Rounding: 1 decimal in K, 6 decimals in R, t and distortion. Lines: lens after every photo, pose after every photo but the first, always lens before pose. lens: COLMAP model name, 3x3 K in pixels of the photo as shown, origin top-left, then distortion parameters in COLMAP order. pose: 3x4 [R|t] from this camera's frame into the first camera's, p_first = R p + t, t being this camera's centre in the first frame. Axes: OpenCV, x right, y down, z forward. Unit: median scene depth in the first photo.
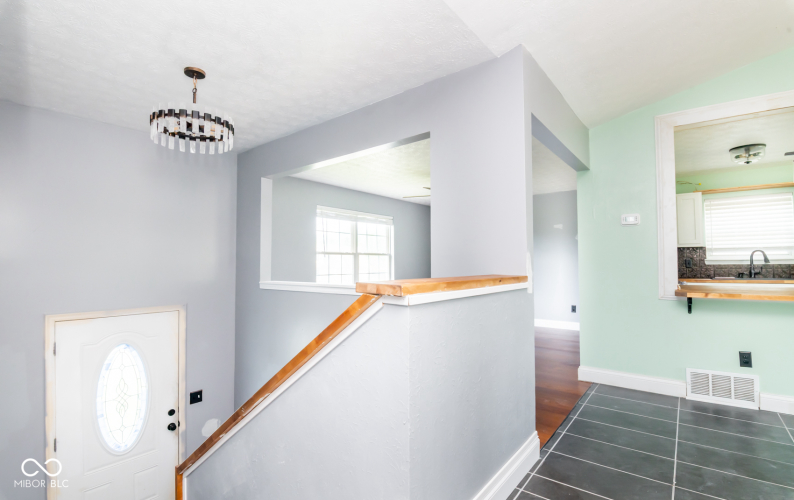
lens RADIAL K [[359.4, 0, 396.0], [0, 359.4, 250.4], [0, 0, 1]] dist [-0.018334, -0.004069]
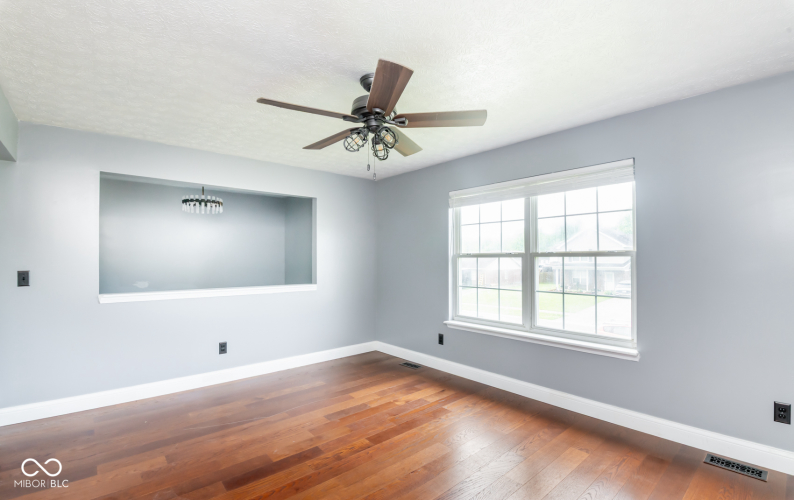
lens RADIAL K [[359.4, 0, 403.0], [0, 359.4, 248.8], [0, 0, 1]] dist [-0.018334, -0.004069]
pose [[-0.190324, -0.039817, -0.980914, 0.457827], [0.018288, 0.998860, -0.044094, 0.020597], [0.981551, -0.026331, -0.189379, 0.893899]]
